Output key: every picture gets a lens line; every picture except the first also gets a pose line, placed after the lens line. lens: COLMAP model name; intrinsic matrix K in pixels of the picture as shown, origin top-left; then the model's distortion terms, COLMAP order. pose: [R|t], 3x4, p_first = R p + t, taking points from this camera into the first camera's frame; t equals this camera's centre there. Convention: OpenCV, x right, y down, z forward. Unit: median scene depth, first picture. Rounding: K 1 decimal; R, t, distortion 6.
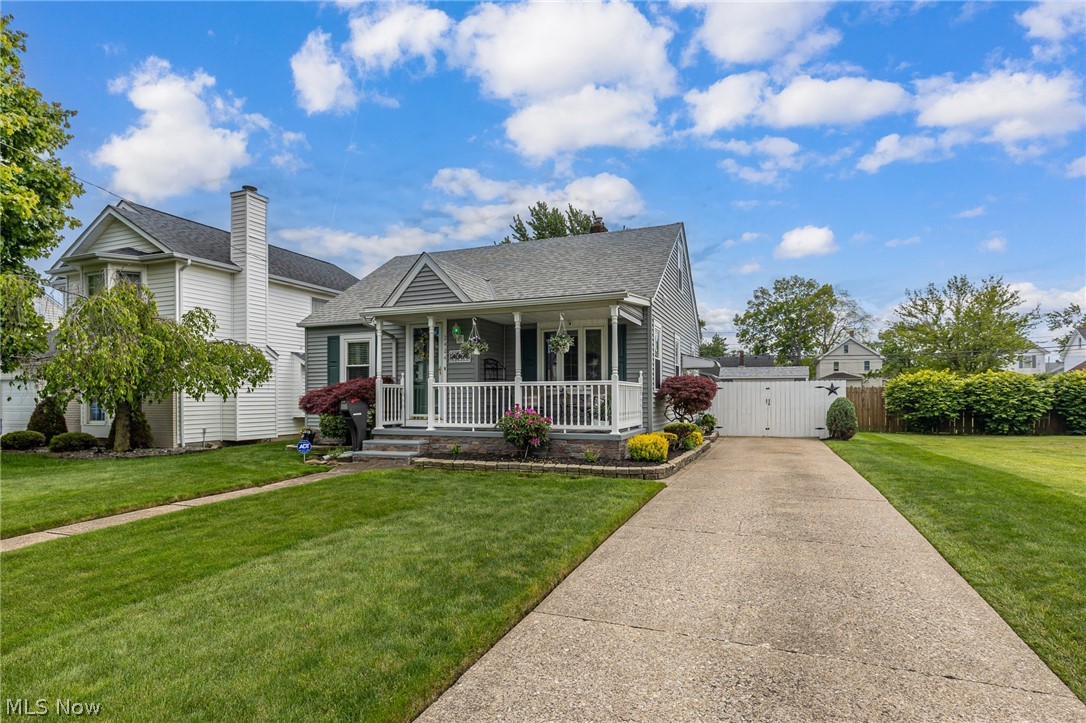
lens RADIAL K [[574.1, 0, 512.1], [0, 574.1, 377.7], [0, 0, 1]] dist [-0.044859, -0.000396]
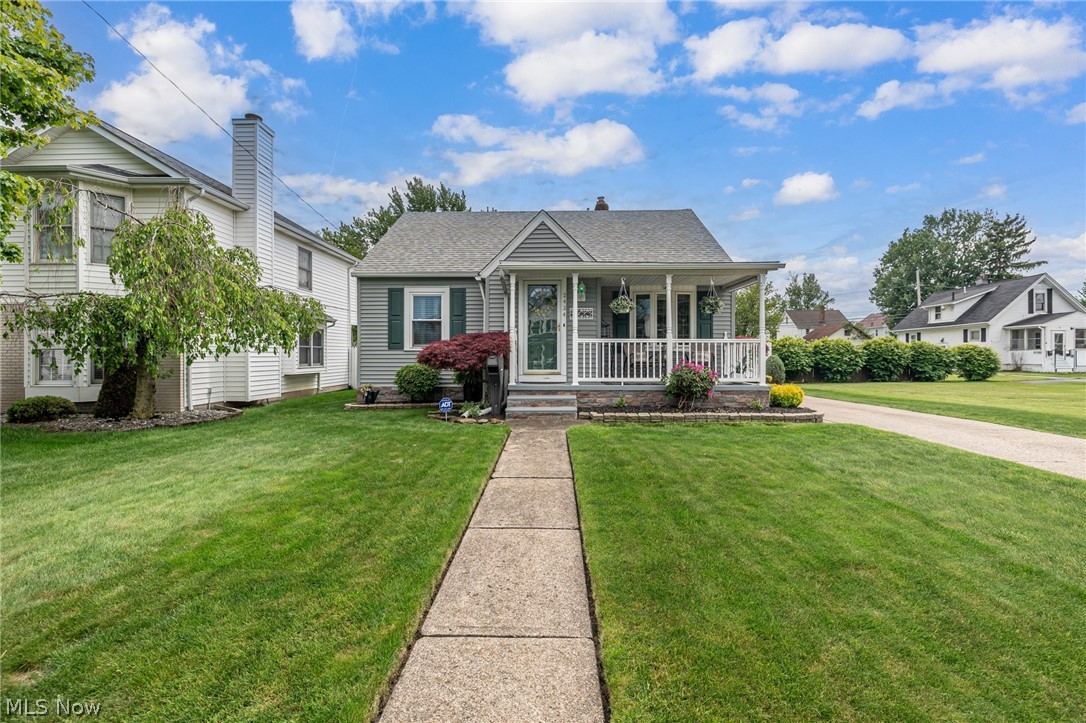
lens RADIAL K [[492.5, 0, 542.2], [0, 492.5, 345.7], [0, 0, 1]] dist [-0.026610, 0.000119]
pose [[0.935708, 0.010720, 0.352614, -0.381129], [-0.016461, 0.999776, 0.013287, 0.008196], [-0.352392, -0.018237, 0.935675, 0.150127]]
